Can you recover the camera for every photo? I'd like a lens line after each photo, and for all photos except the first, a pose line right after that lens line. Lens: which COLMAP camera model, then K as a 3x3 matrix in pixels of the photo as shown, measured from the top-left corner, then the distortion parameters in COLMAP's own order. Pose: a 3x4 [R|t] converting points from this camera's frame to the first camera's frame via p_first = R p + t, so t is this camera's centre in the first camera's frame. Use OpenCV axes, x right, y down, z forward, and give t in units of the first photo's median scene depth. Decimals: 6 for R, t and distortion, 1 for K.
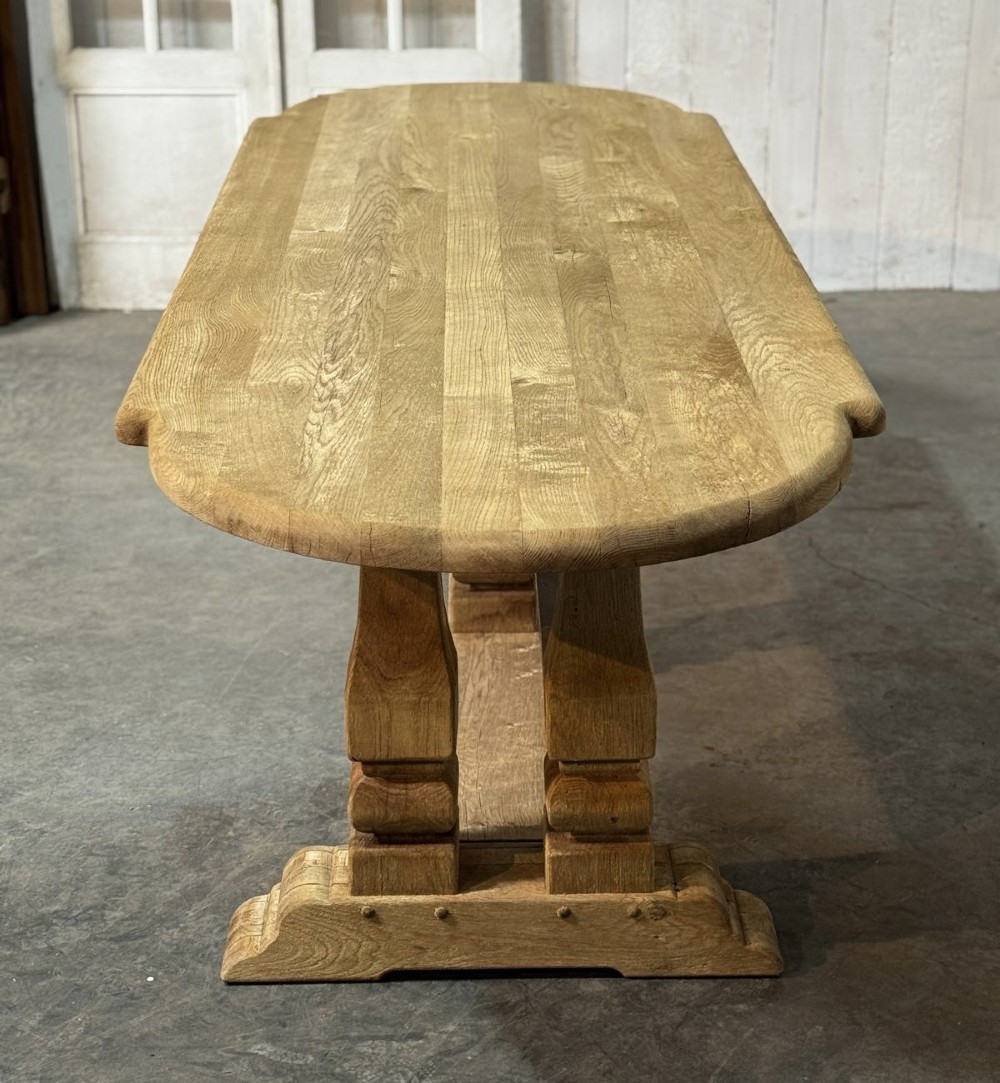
lens RADIAL K [[2342.5, 0, 500.0], [0, 2342.5, 541.5], [0, 0, 1]] dist [-0.012521, 2.516864]
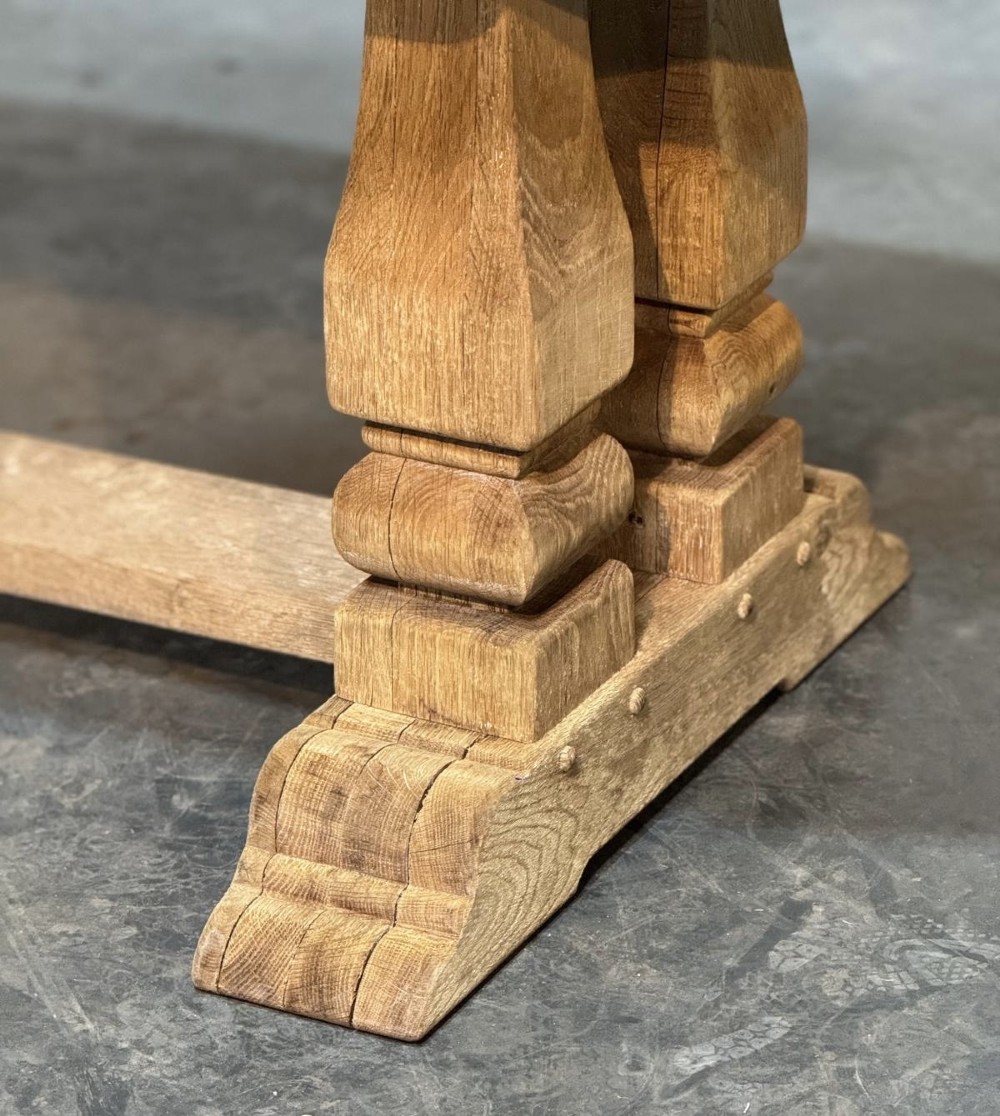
lens RADIAL K [[4862.2, 0, 500.0], [0, 4862.2, 558.0], [0, 0, 1]] dist [0.000006, 6.164940]
pose [[0.483271, -0.366759, 0.794945, -0.818941], [0.317068, 0.919700, 0.231561, -0.108929], [-0.816037, 0.140145, 0.560751, 0.453375]]
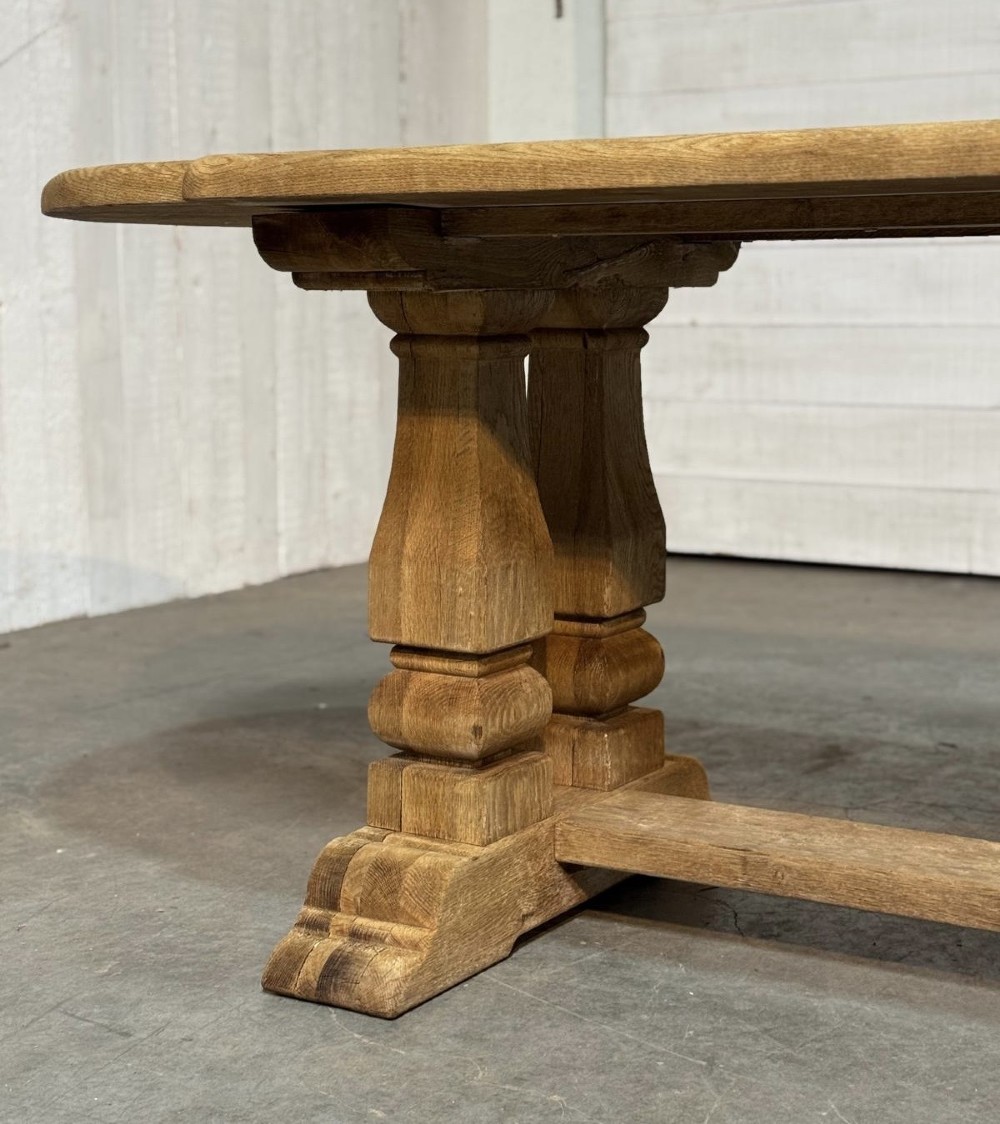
lens RADIAL K [[2117.4, 0, 495.6], [0, 2117.4, 466.2], [0, 0, 1]] dist [0.156915, -0.158000]
pose [[0.533769, -0.076473, 0.842165, -0.639044], [0.298569, 0.948805, -0.103078, -0.096226], [-0.791168, 0.306464, 0.529276, 1.139405]]
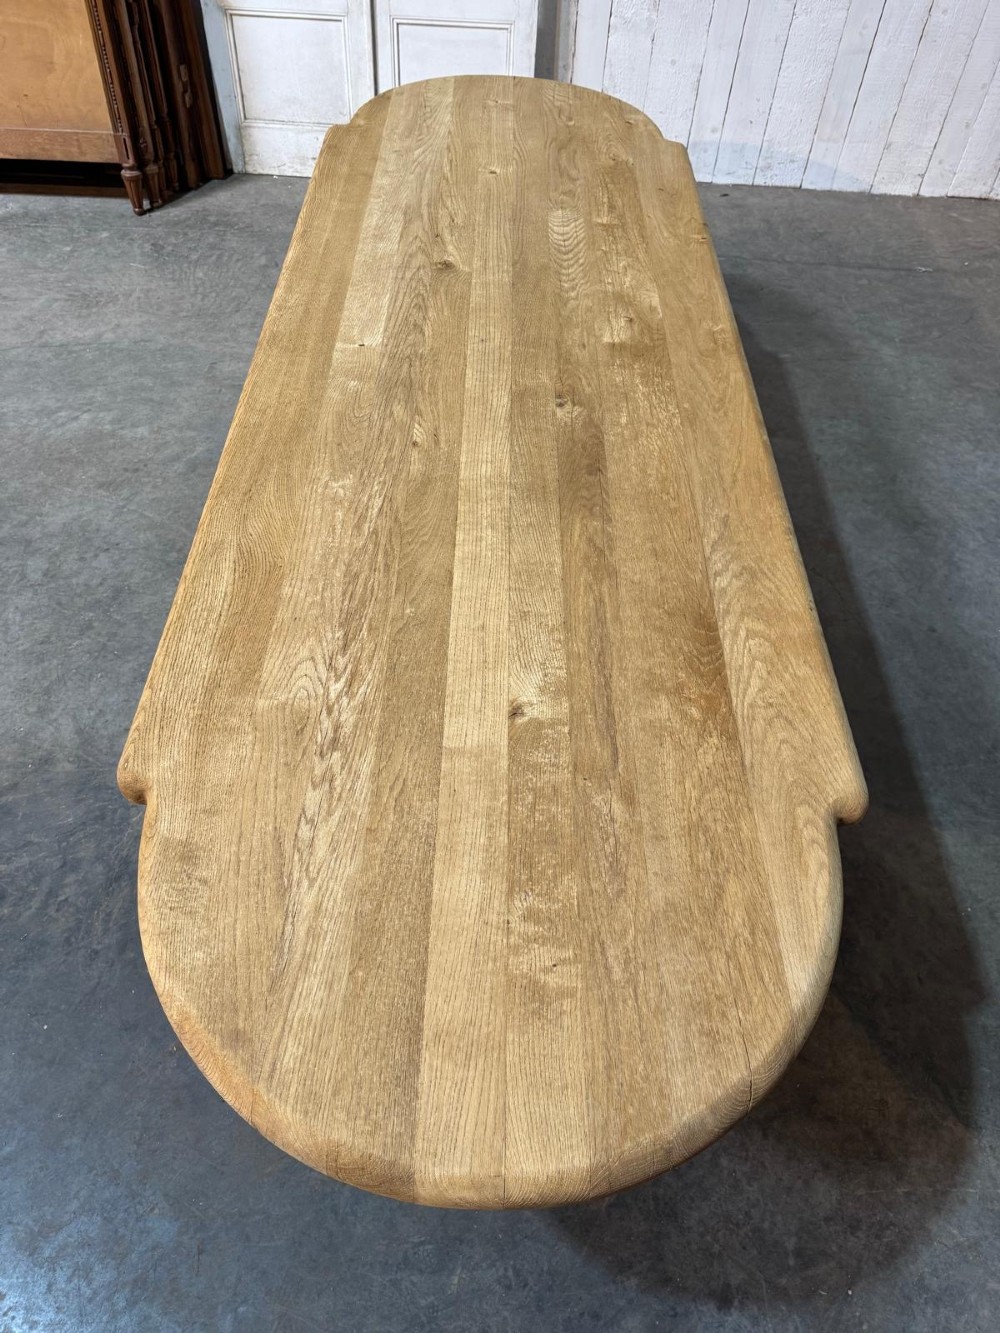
lens RADIAL K [[933.2, 0, 500.0], [0, 933.2, 666.5], [0, 0, 1]] dist [0.139155, -0.223585]
pose [[0.998450, 0.053033, 0.016900, -0.006934], [-0.054533, 0.871221, 0.487853, -0.275075], [0.011149, -0.488019, 0.872762, 0.607623]]
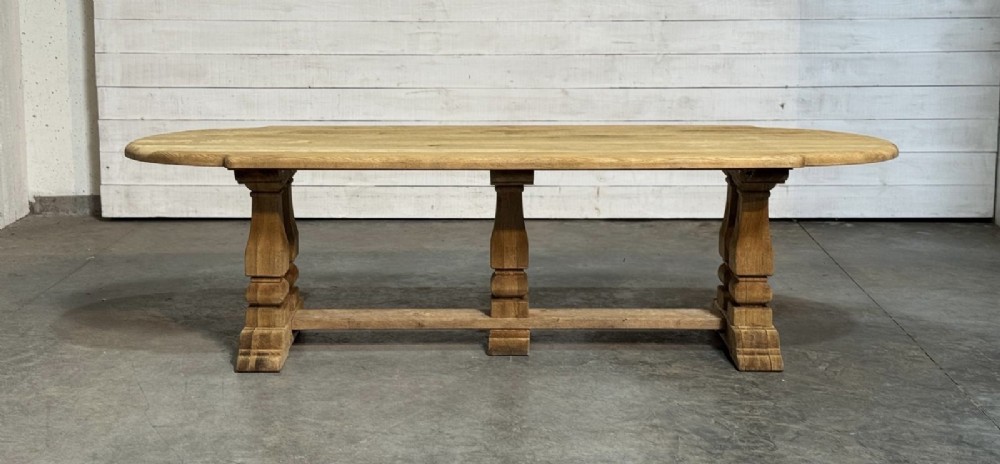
lens RADIAL K [[1444.4, 0, 496.7], [0, 1444.4, 183.4], [0, 0, 1]] dist [0.140342, -0.056561]
pose [[0.009791, -0.152288, 0.988288, -1.764722], [0.345355, 0.928034, 0.139582, -0.367065], [-0.938421, 0.339943, 0.061680, 1.137554]]
